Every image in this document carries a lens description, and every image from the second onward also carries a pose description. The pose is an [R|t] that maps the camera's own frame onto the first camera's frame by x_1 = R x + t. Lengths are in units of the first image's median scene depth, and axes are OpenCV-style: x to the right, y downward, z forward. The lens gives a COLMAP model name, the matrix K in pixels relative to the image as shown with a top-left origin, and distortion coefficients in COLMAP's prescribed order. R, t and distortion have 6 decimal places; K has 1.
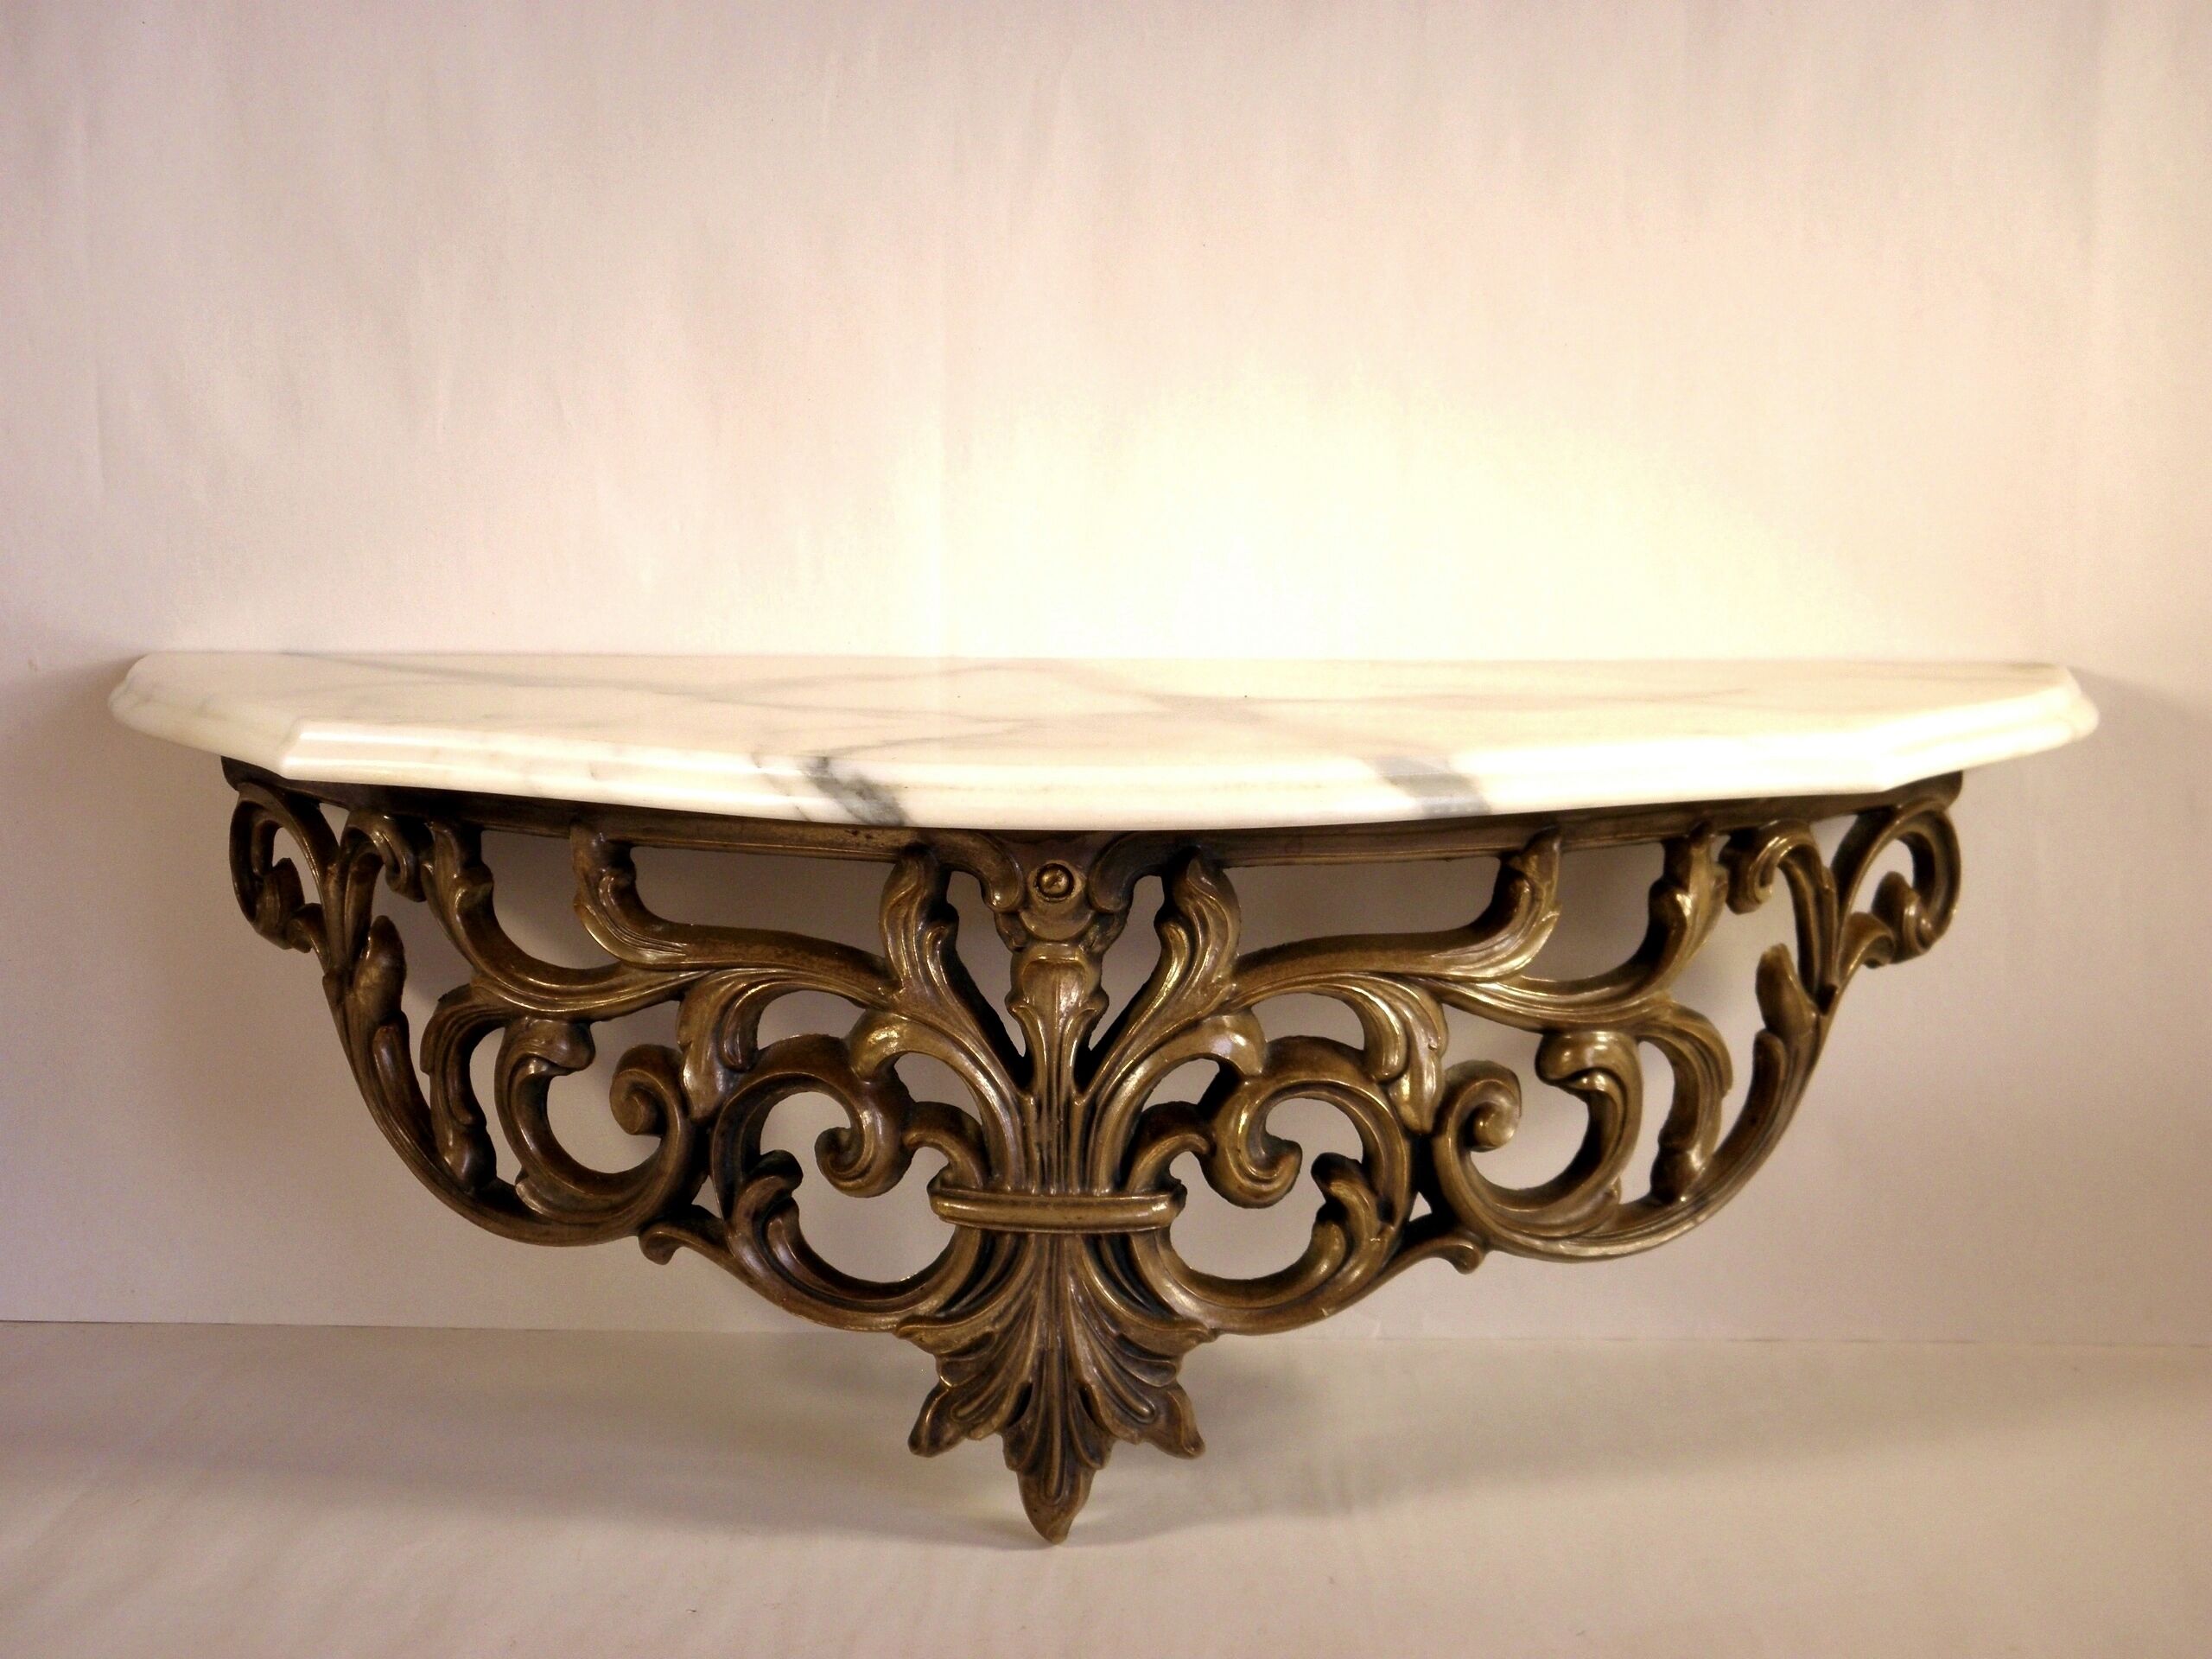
lens RADIAL K [[2988.4, 0, 1057.3], [0, 2988.4, 829.3], [0, 0, 1]] dist [0.011859, -0.011747]
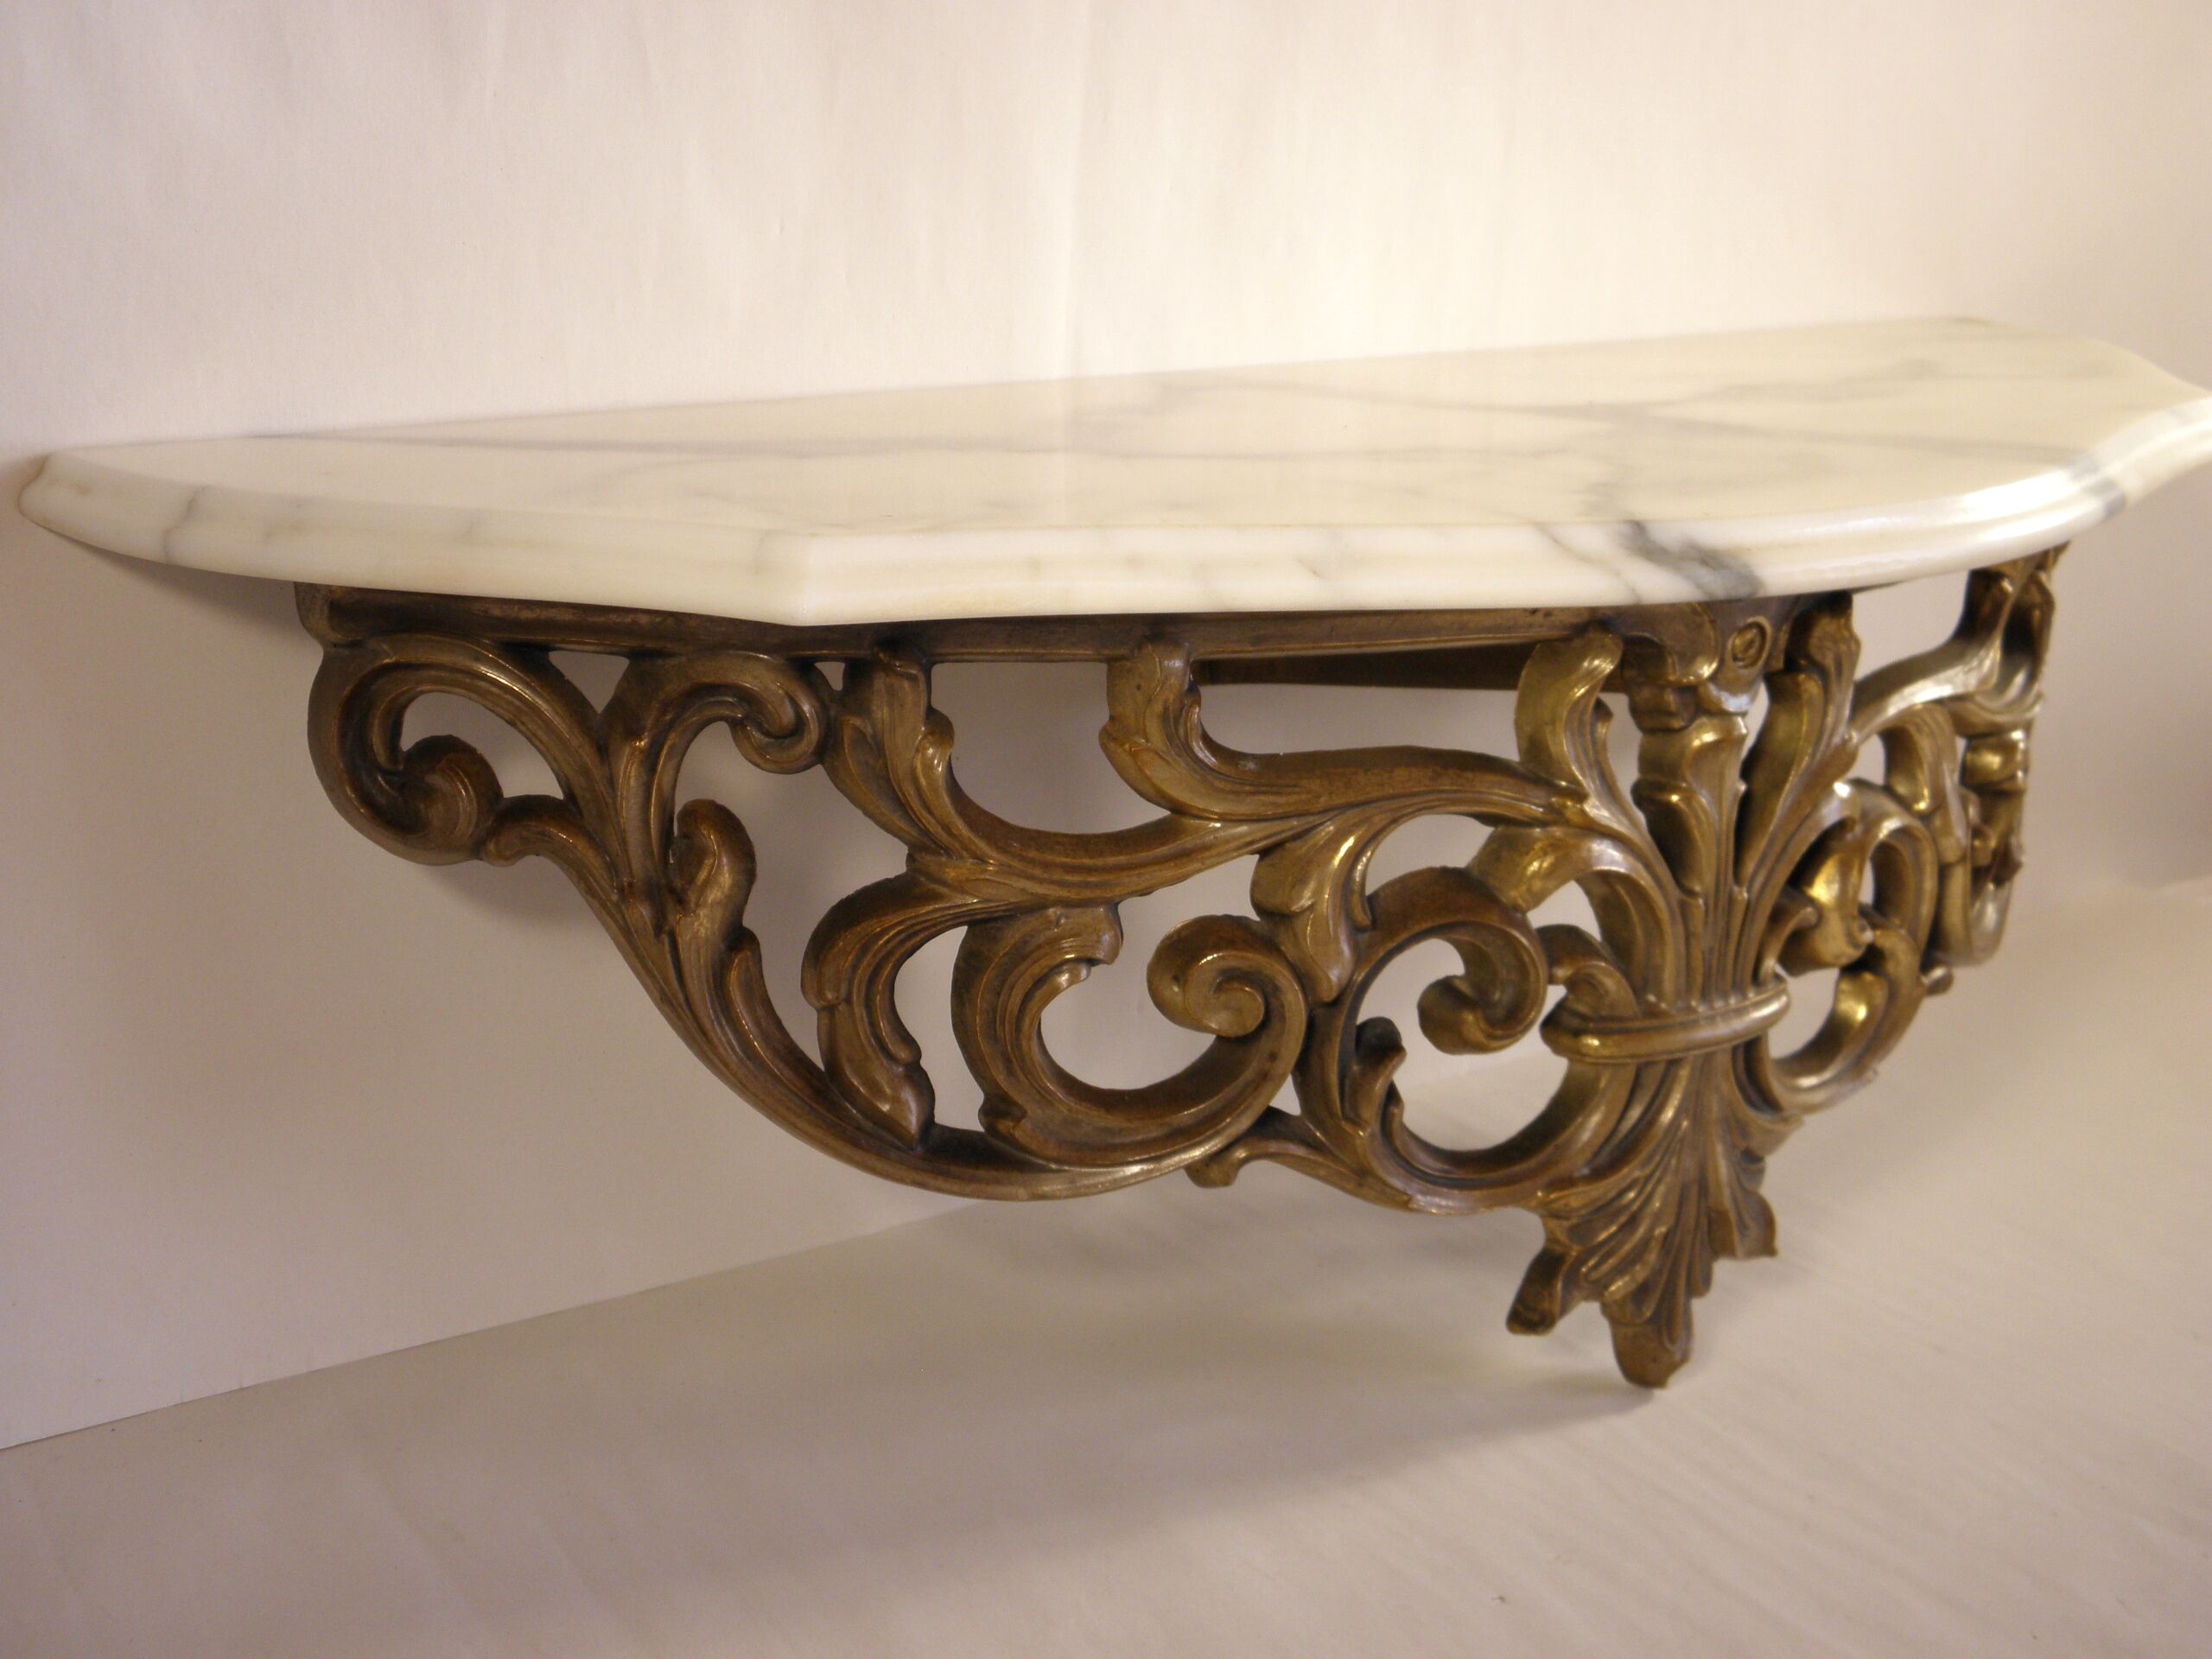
lens RADIAL K [[2627.7, 0, 1106.0], [0, 2627.7, 829.5], [0, 0, 1]] dist [-0.045056, -0.029724]
pose [[0.818493, -0.159117, 0.552043, -0.530251], [0.082839, 0.983527, 0.160663, -0.060393], [-0.568513, -0.085771, 0.818191, 0.472177]]
